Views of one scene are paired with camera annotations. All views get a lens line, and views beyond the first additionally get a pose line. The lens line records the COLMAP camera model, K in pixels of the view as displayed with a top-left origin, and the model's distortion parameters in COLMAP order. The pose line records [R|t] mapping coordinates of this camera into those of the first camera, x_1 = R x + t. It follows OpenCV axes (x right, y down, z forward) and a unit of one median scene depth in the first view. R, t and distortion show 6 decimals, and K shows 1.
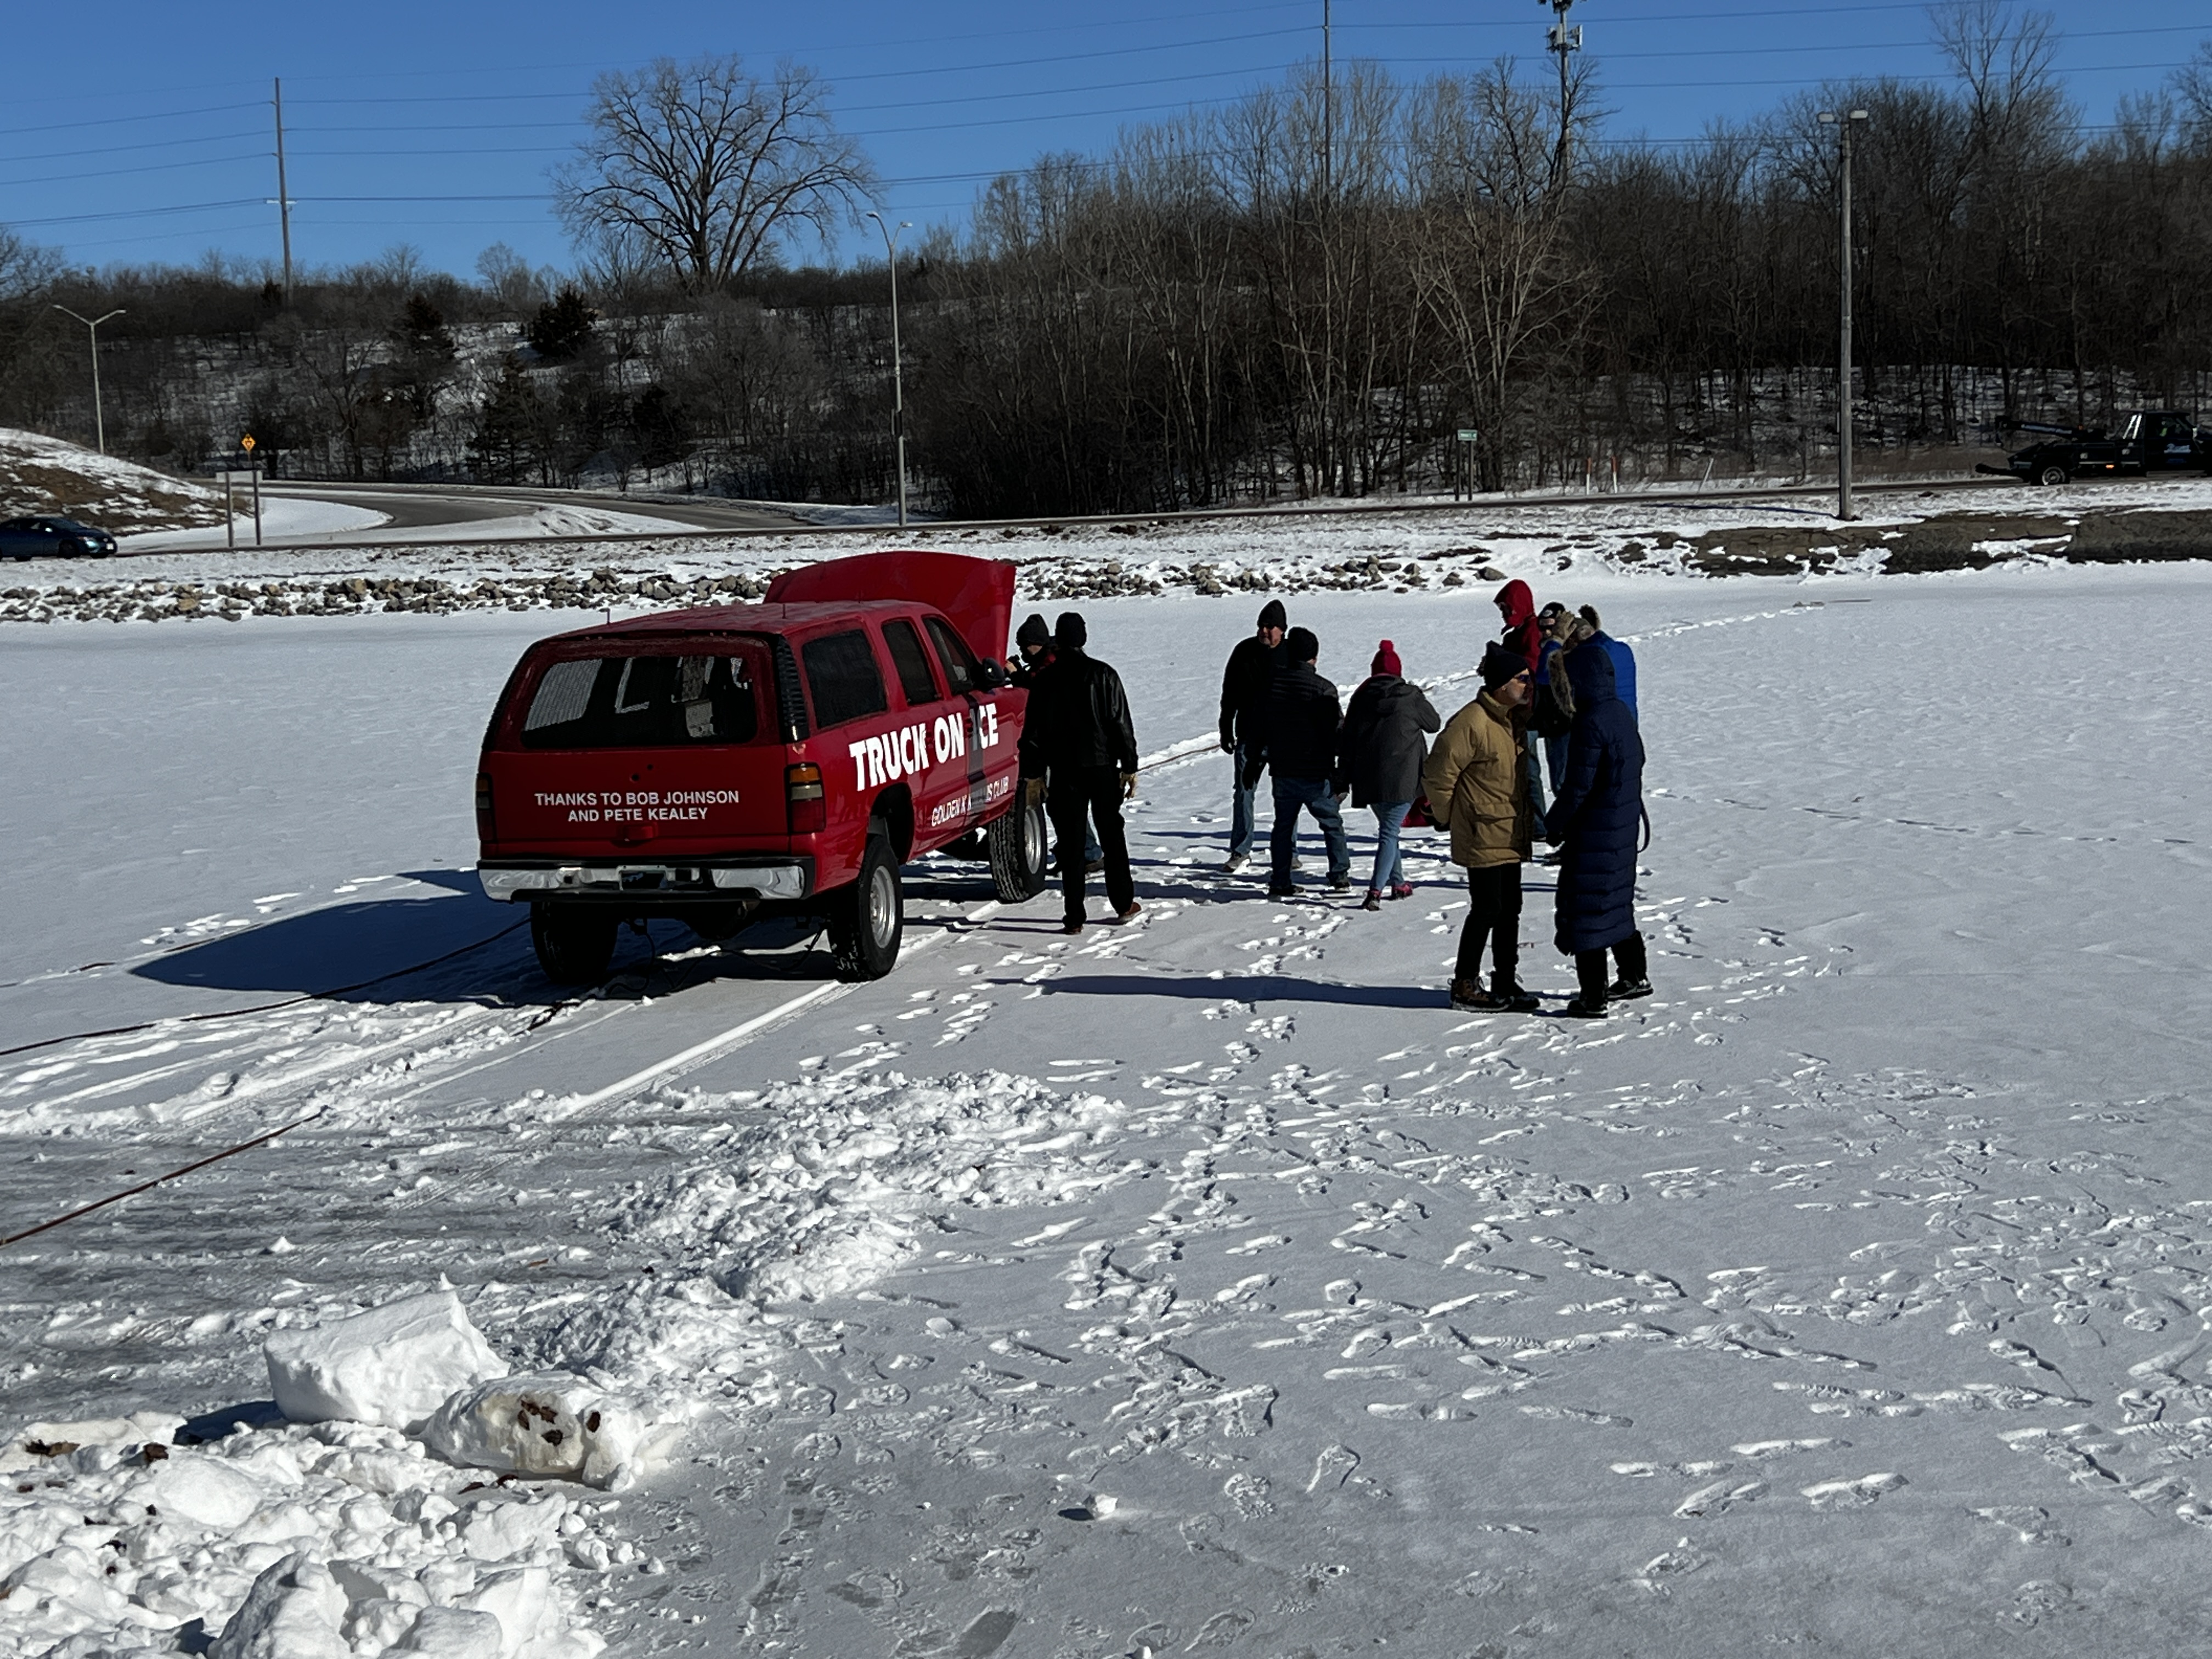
lens RADIAL K [[3162.8, 0, 1097.4], [0, 3162.8, 790.4], [0, 0, 1]] dist [0.271919, -0.945590]
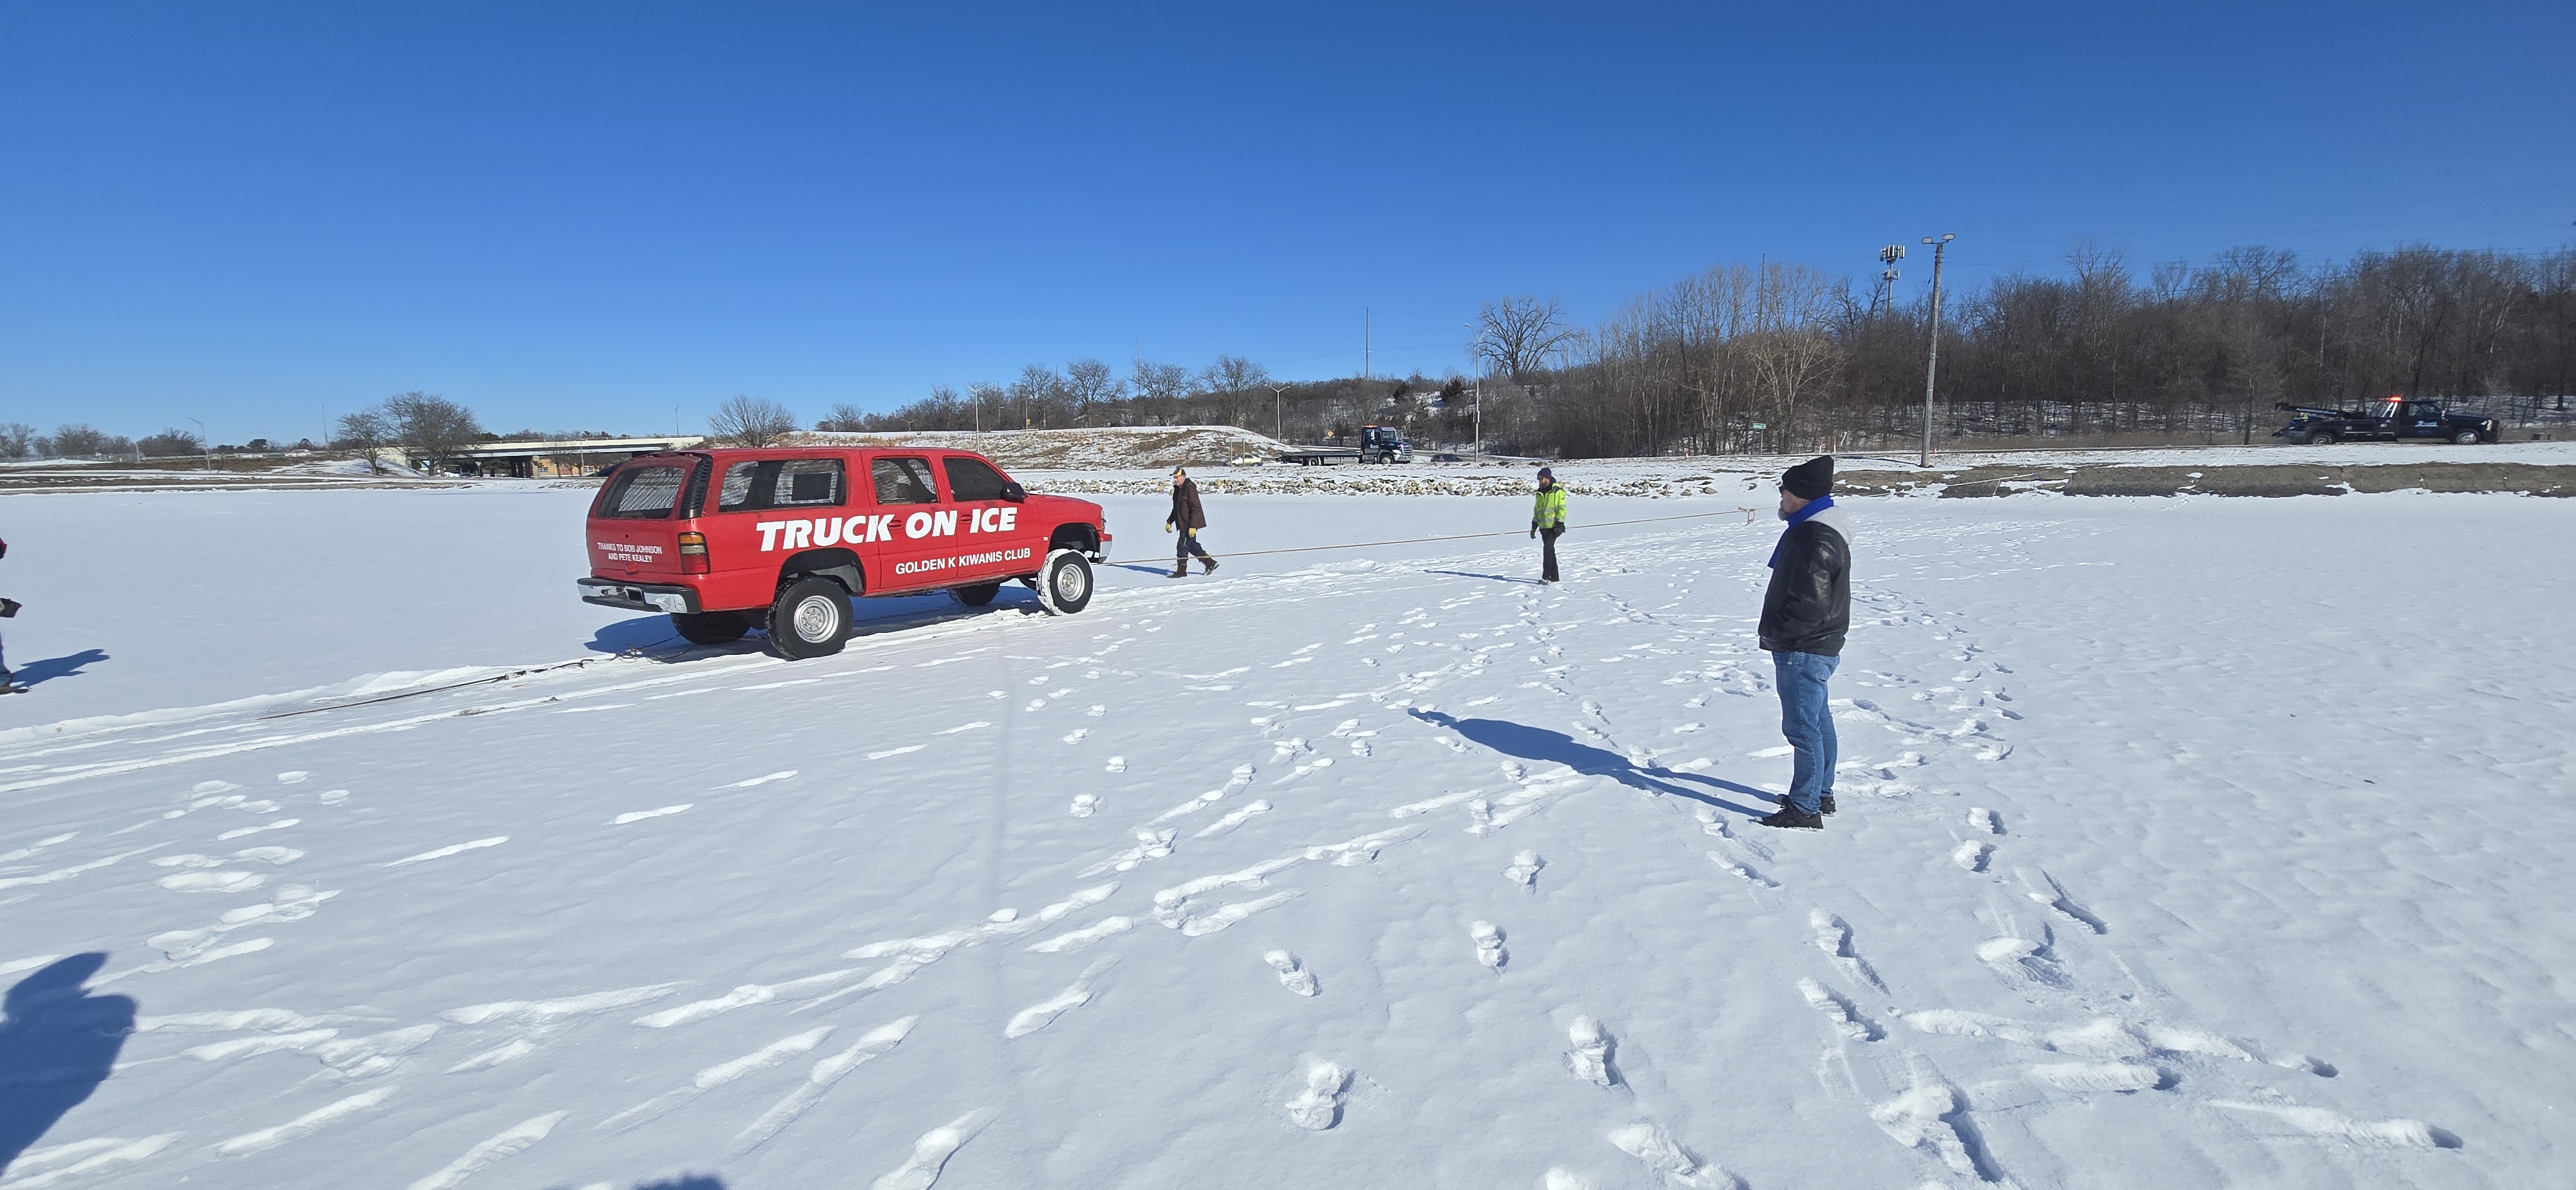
lens RADIAL K [[1041.5, 0, 1288.0], [0, 1041.5, 595.0], [0, 0, 1]] dist [0.010671, -0.006904]
pose [[0.925535, 0.068093, -0.372490, 0.124943], [-0.053735, 0.997362, 0.048808, -0.022180], [0.374831, -0.025158, 0.926752, 0.318230]]
